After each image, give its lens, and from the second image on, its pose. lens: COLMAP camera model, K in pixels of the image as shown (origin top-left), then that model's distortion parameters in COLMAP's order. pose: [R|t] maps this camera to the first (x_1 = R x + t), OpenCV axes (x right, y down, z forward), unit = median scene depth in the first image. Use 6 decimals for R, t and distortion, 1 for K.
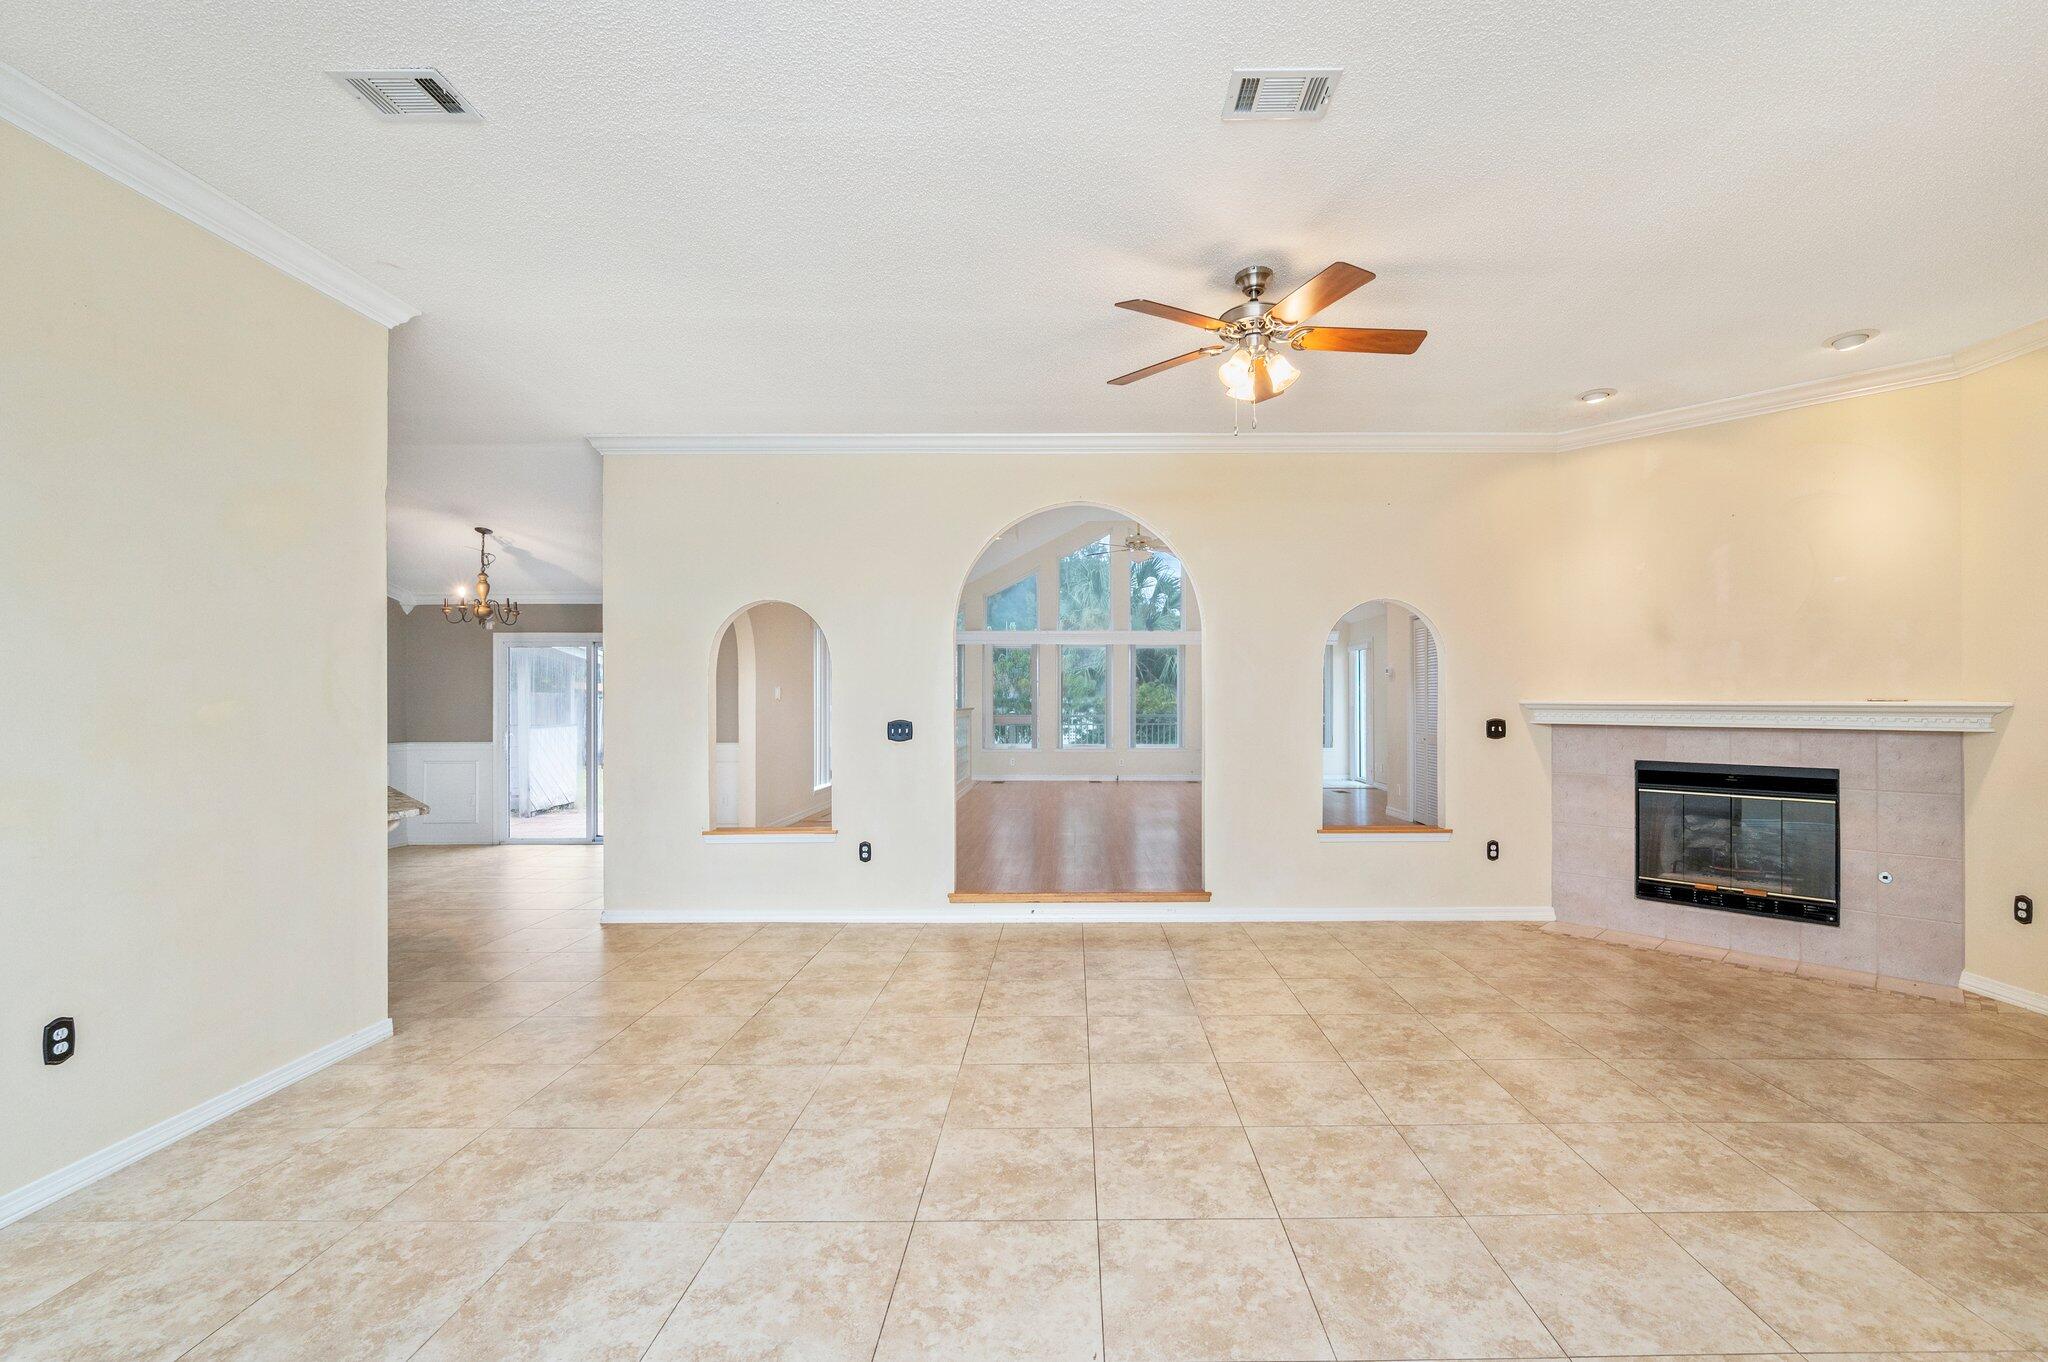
lens RADIAL K [[900.7, 0, 1075.7], [0, 900.7, 699.7], [0, 0, 1]] dist [-0.006487, -0.000224]
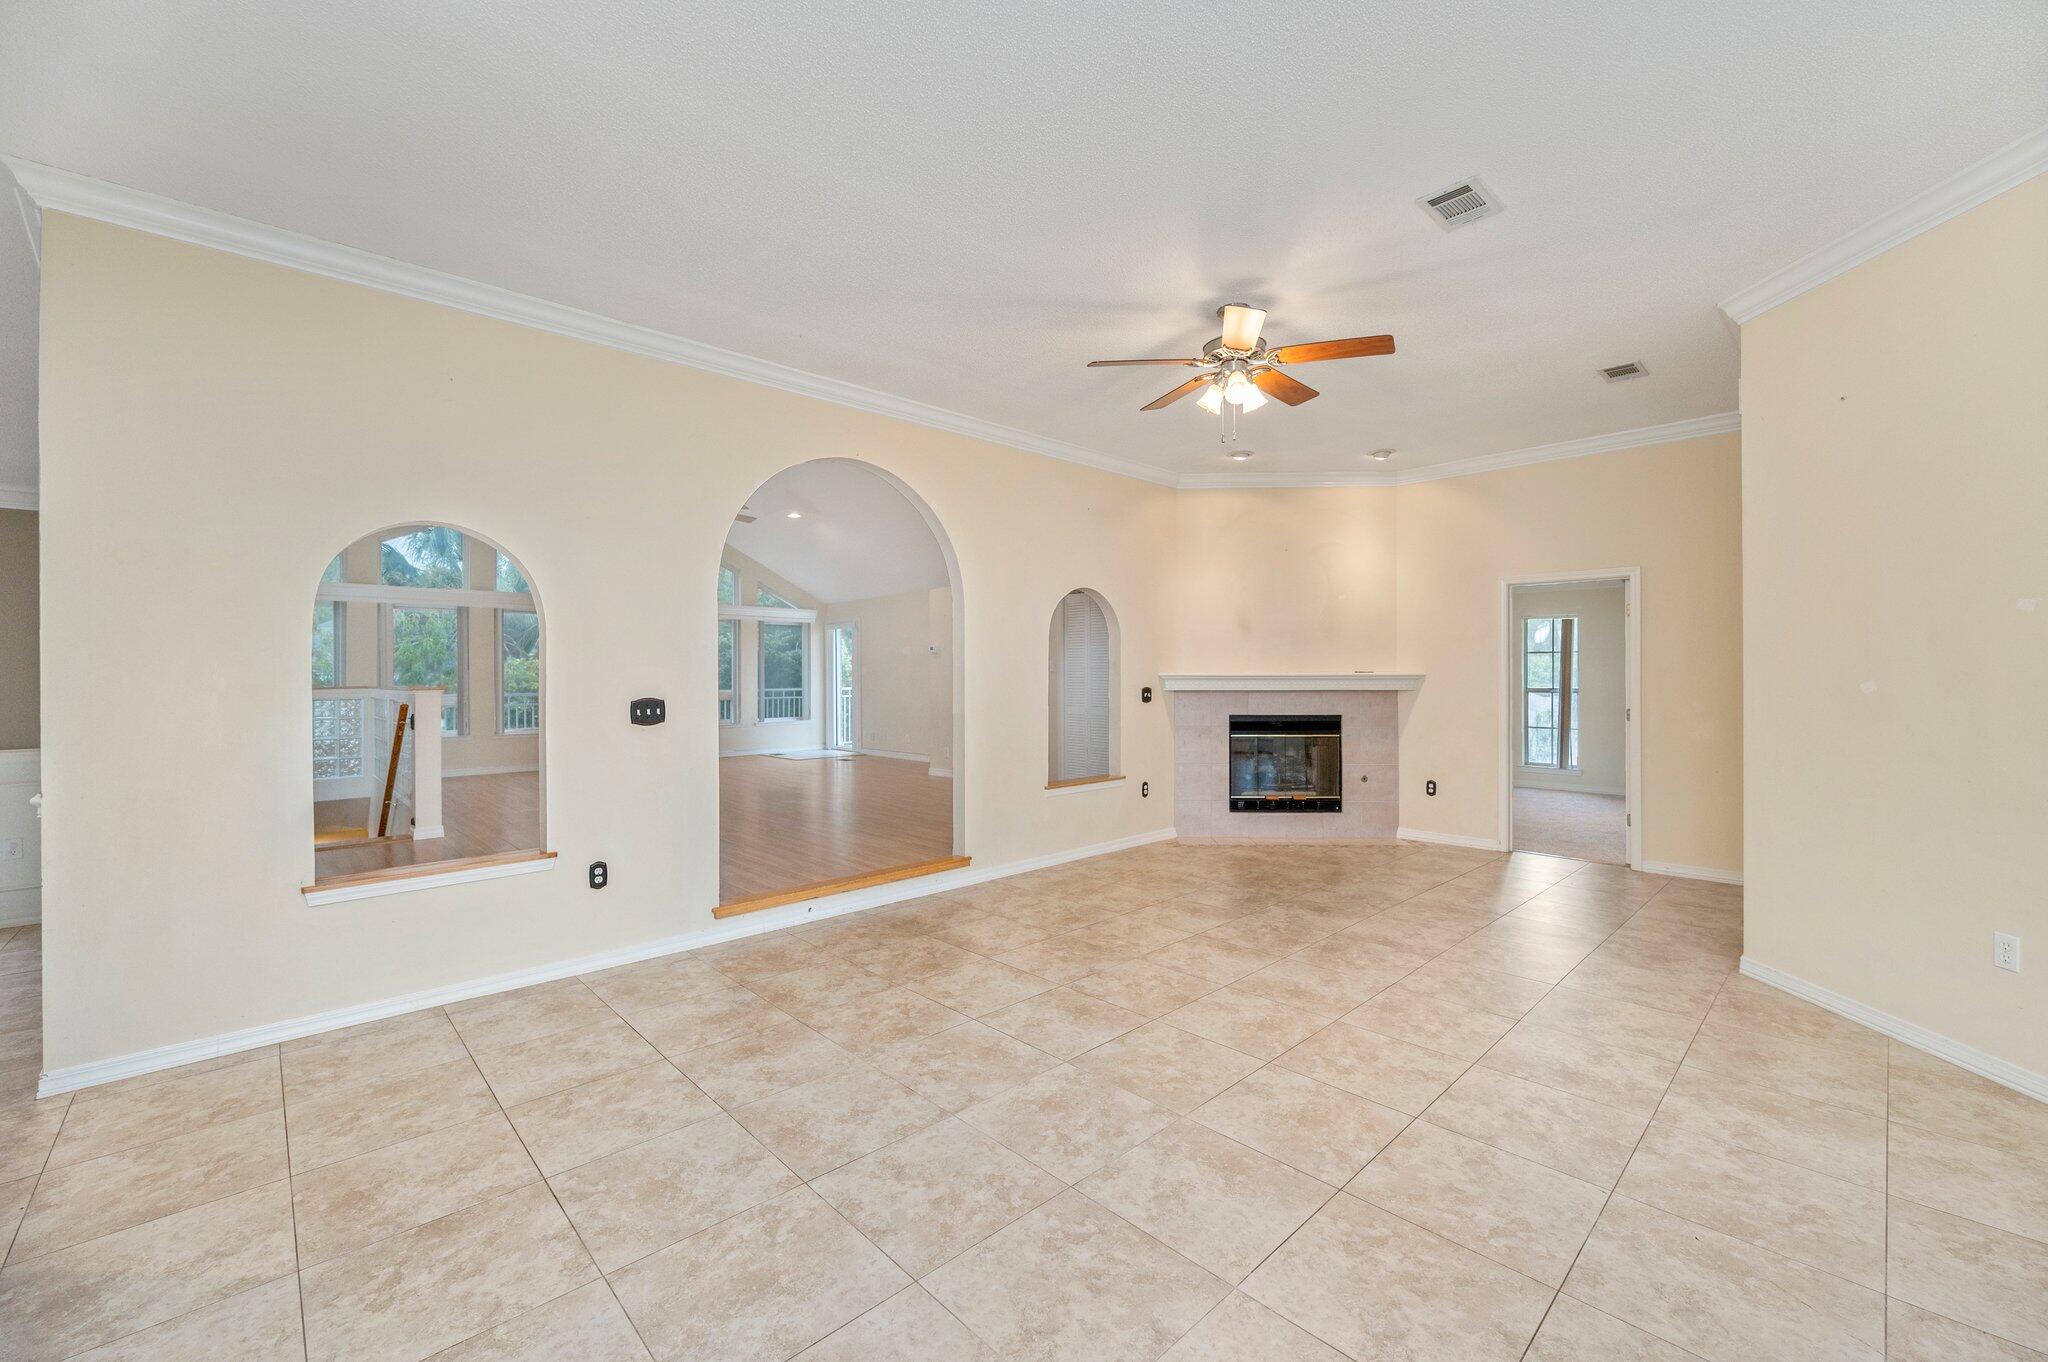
lens RADIAL K [[823.4, 0, 1064.2], [0, 823.4, 688.0], [0, 0, 1]] dist [-0.010082, 0.001262]
pose [[0.708889, -0.012625, 0.705207, -0.509747], [0.003302, 0.999888, 0.014581, 0.005661], [-0.705312, -0.008008, 0.708852, 0.286226]]
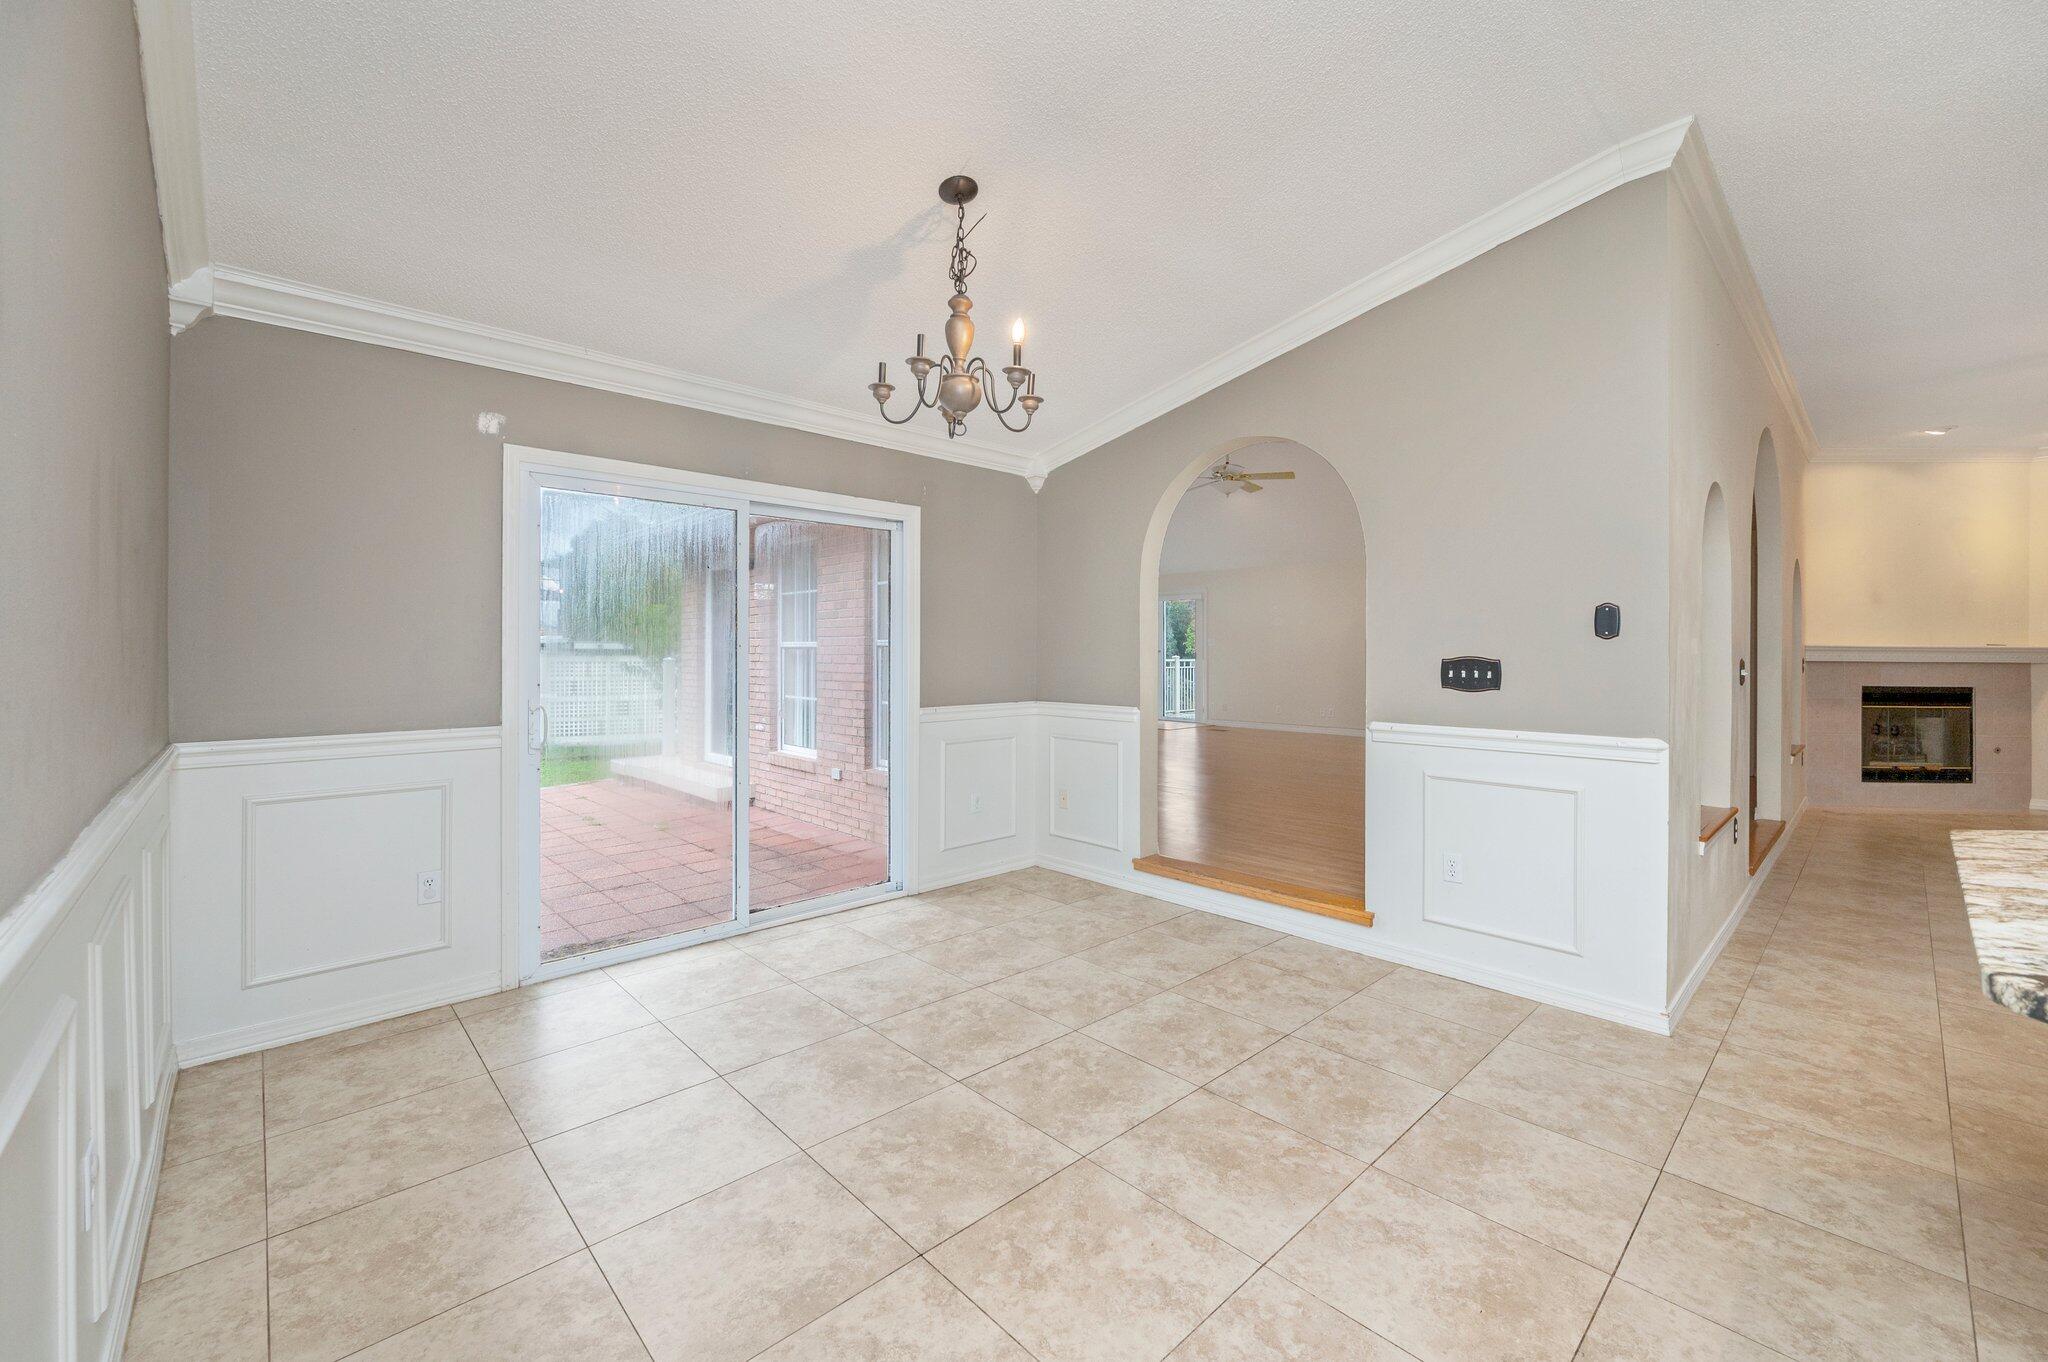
lens RADIAL K [[823.4, 0, 1046.5], [0, 823.4, 647.8], [0, 0, 1]] dist [-0.010082, 0.001262]
pose [[0.713134, 0.012302, 0.700920, -1.317165], [-0.003825, 0.999899, -0.013658, 0.031360], [-0.701017, 0.007059, 0.713109, 1.058968]]
